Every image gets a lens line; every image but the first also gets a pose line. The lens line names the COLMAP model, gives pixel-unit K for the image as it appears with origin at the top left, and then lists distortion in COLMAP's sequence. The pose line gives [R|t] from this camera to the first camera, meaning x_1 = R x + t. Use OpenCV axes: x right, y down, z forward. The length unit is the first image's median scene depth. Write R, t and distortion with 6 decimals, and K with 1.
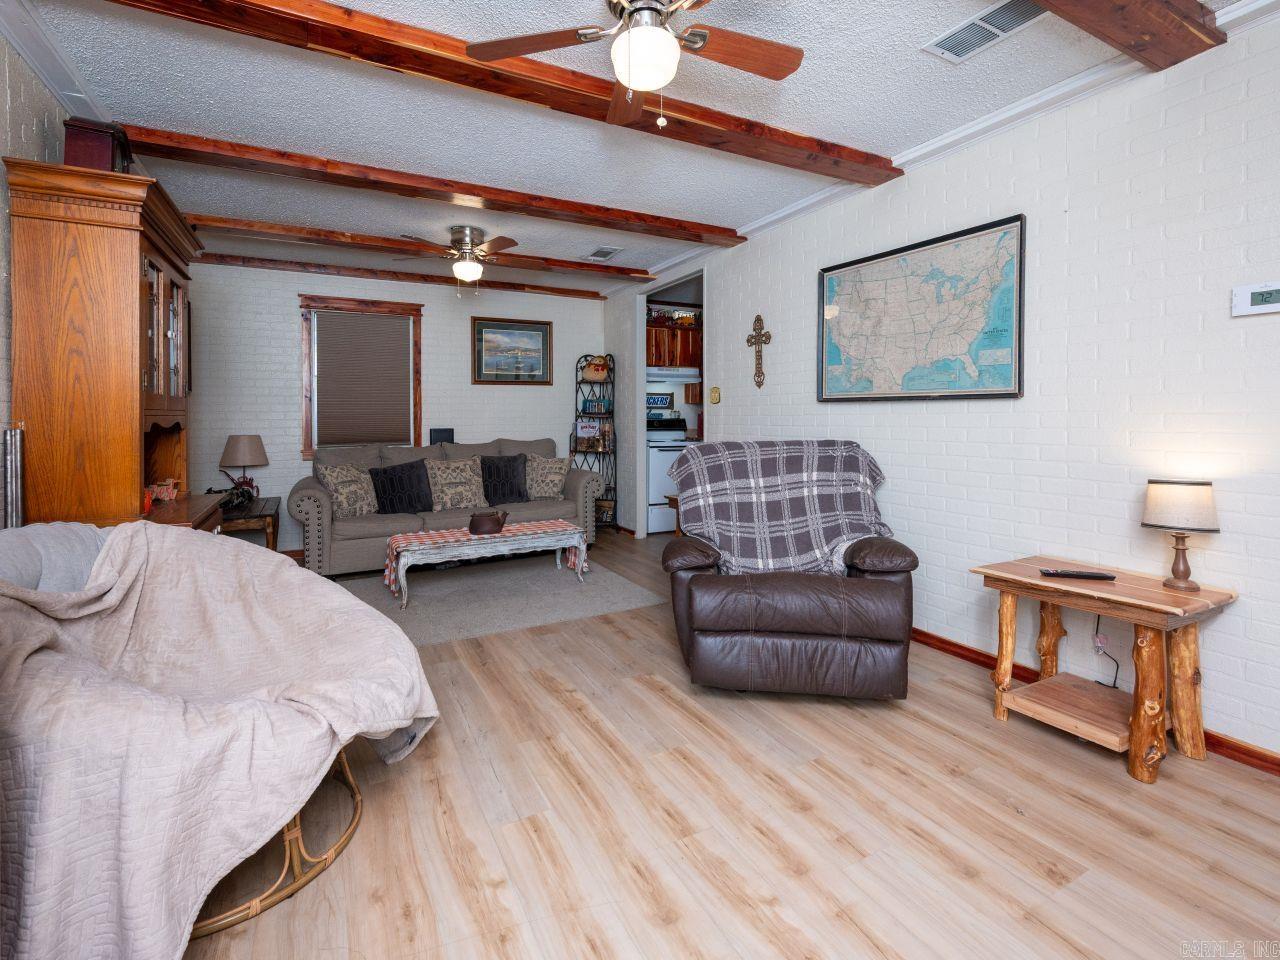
lens RADIAL K [[589.4, 0, 641.8], [0, 589.4, 485.8], [0, 0, 1]] dist [-0.002930, -0.000269]
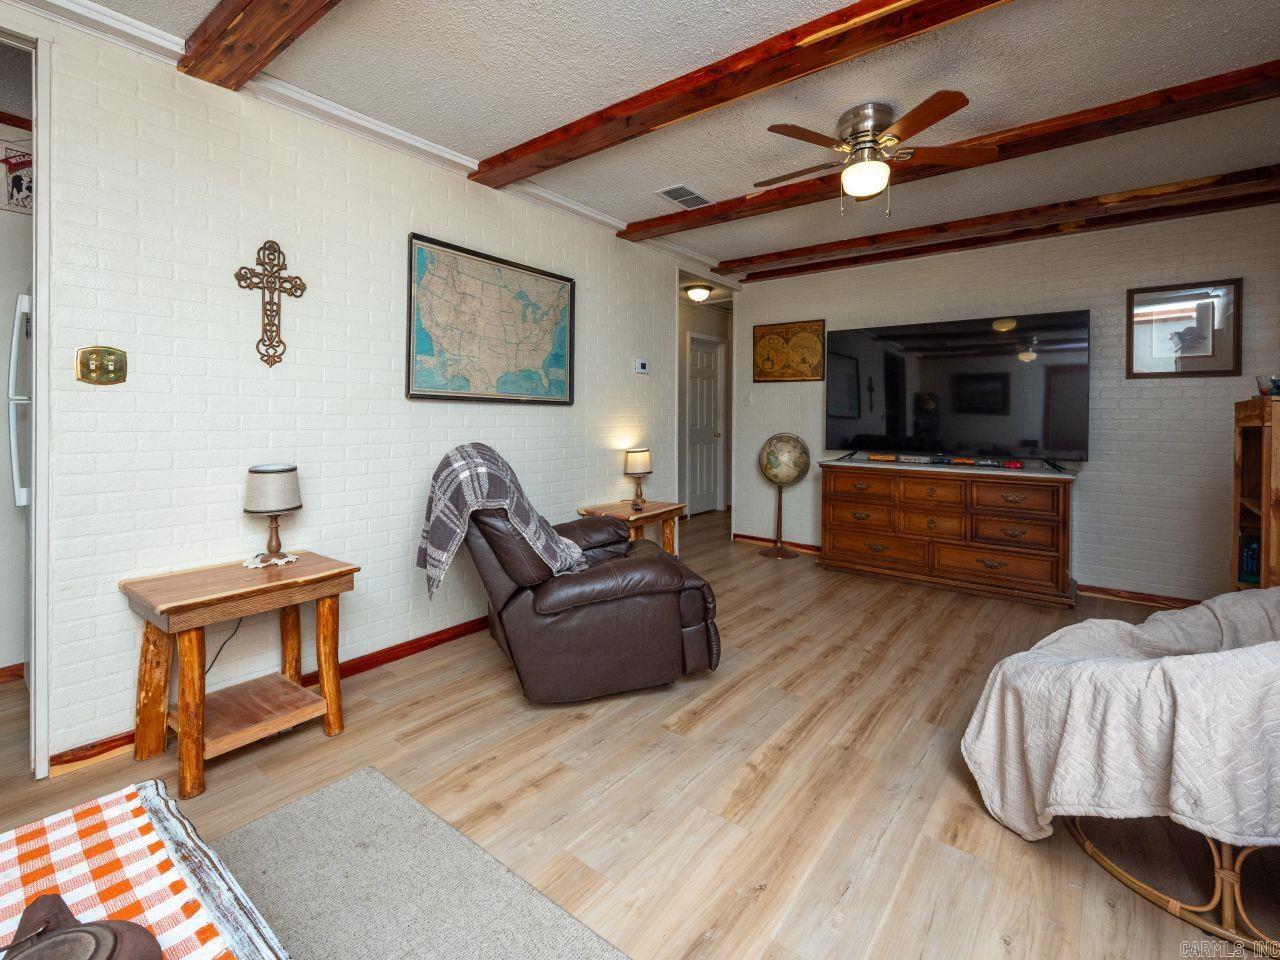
lens RADIAL K [[589.4, 0, 642.8], [0, 589.4, 472.3], [0, 0, 1]] dist [-0.002930, -0.000269]
pose [[-0.398424, -0.097155, 0.912041, -0.654855], [0.087164, 0.985863, 0.143096, -0.152122], [-0.913050, 0.136510, -0.384323, 1.208495]]
